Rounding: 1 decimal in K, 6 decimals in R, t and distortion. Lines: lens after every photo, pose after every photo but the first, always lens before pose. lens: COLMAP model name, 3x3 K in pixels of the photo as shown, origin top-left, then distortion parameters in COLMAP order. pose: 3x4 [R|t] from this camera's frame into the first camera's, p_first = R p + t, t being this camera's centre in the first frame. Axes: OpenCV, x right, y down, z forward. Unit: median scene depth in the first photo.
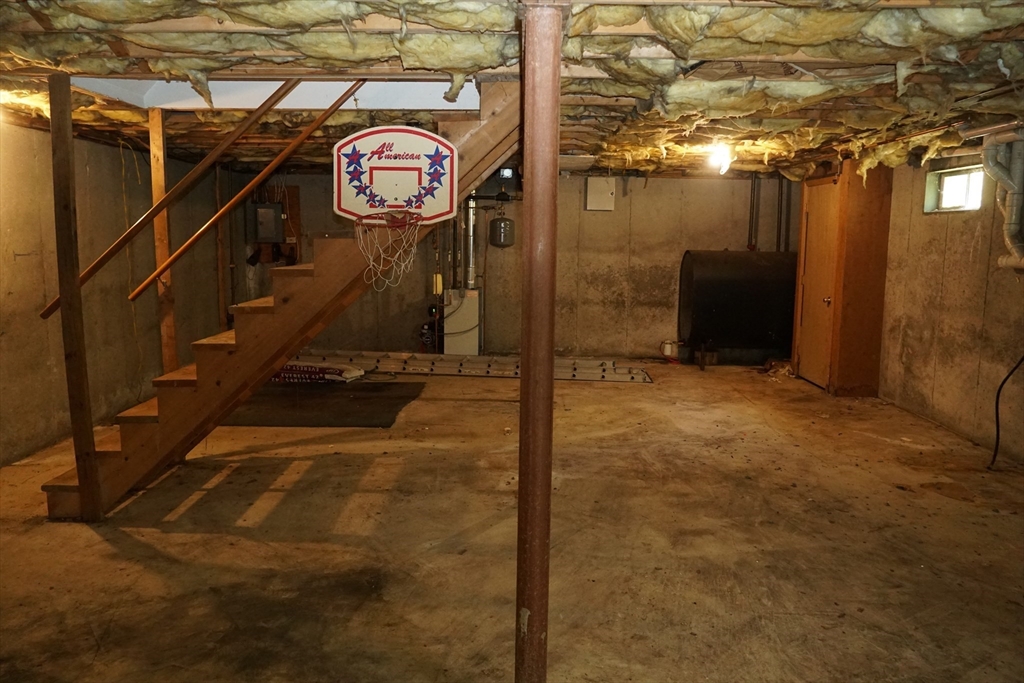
lens RADIAL K [[768.6, 0, 512.0], [0, 768.6, 341.5], [0, 0, 1]] dist [-0.054148, 0.065324]
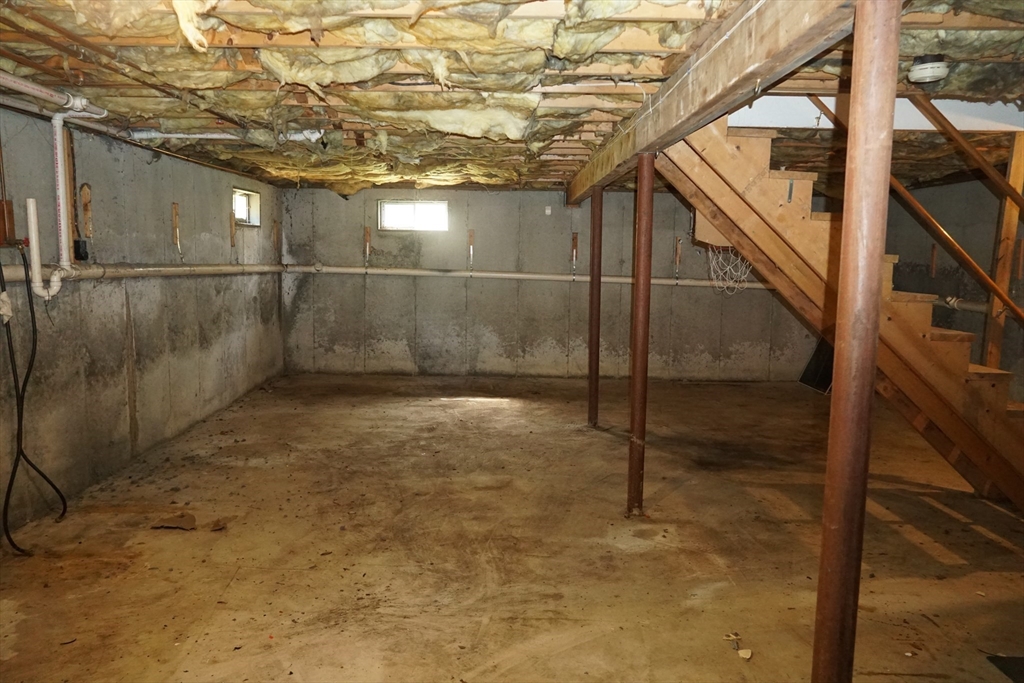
lens RADIAL K [[768.6, 0, 512.0], [0, 768.6, 341.5], [0, 0, 1]] dist [-0.054148, 0.065324]
pose [[-0.999374, -0.021318, -0.028230, 0.217142], [-0.027848, 0.966221, 0.256207, -0.267709], [0.021815, 0.256833, -0.966210, 1.914919]]
